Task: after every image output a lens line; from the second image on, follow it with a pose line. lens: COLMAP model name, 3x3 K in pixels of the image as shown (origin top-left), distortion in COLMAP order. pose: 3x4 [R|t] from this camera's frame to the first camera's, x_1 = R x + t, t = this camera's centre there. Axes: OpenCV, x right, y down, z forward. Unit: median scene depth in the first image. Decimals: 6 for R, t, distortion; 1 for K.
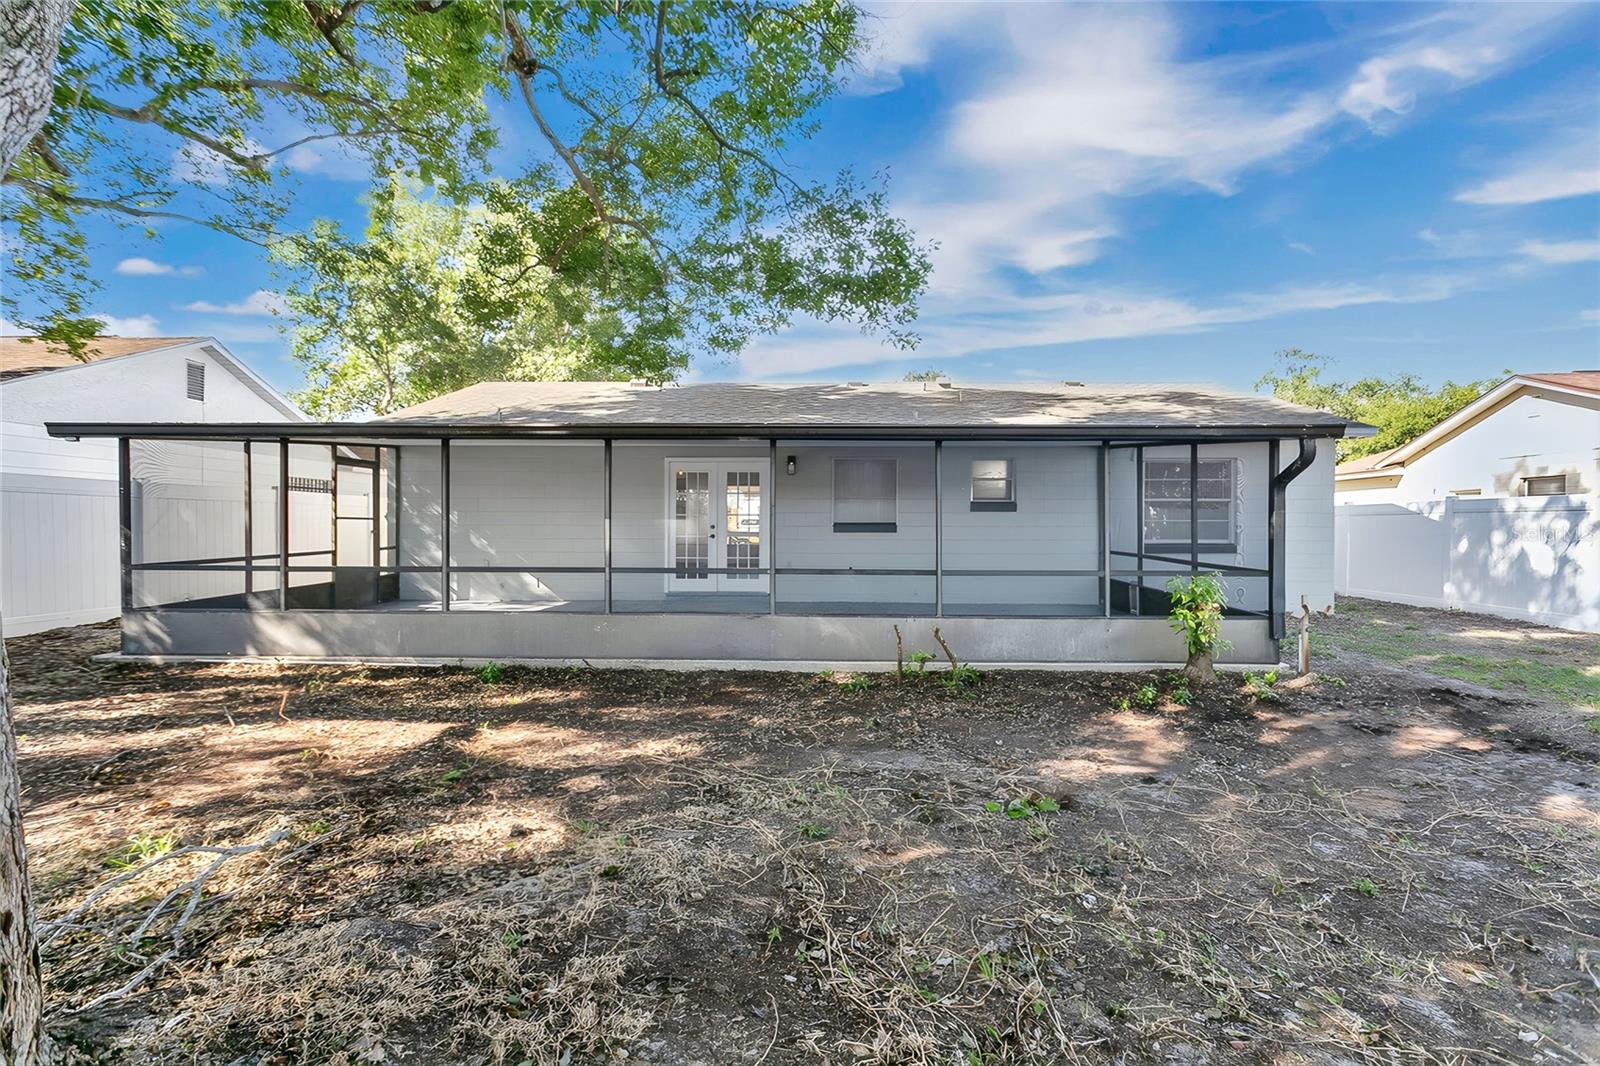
lens RADIAL K [[750.0, 0, 800.0], [0, 750.0, 533.0], [0, 0, 1]] dist [-0.000792, -0.000112]
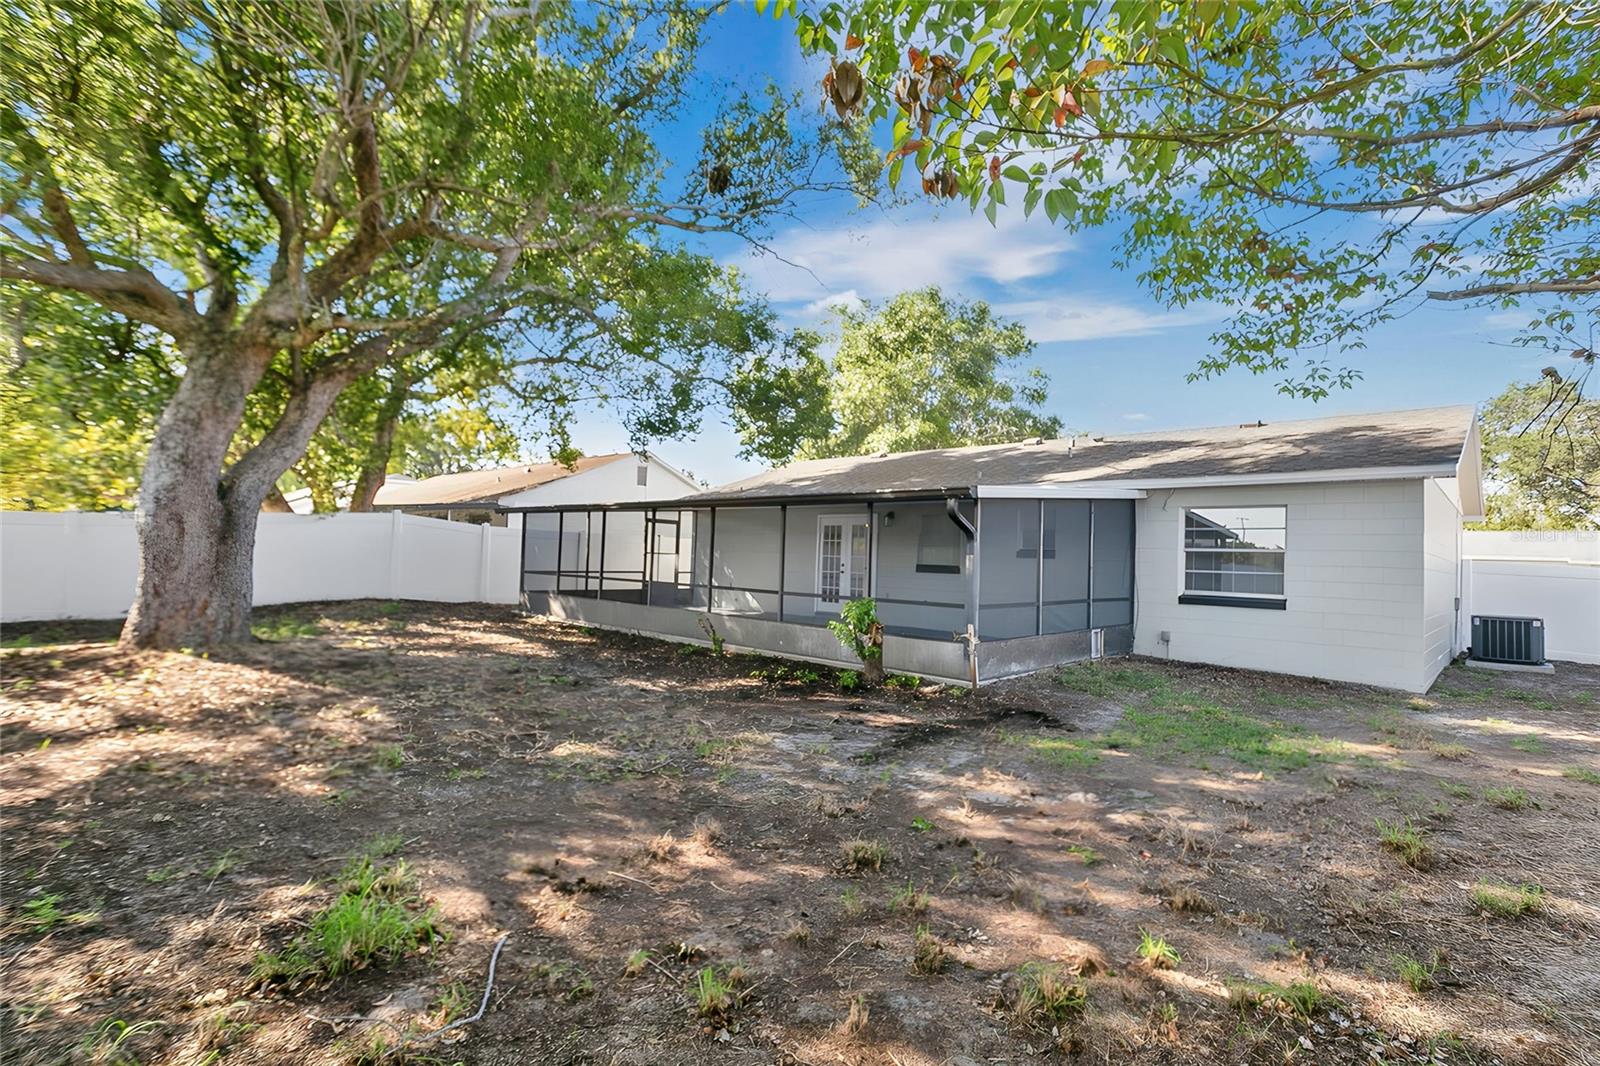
lens RADIAL K [[750.0, 0, 800.0], [0, 750.0, 533.0], [0, 0, 1]] dist [-0.000792, -0.000112]
pose [[0.743298, 0.000078, -0.668960, 0.753684], [-0.041961, 0.998036, -0.046508, 0.000148], [0.667643, 0.062640, 0.741842, -0.066146]]
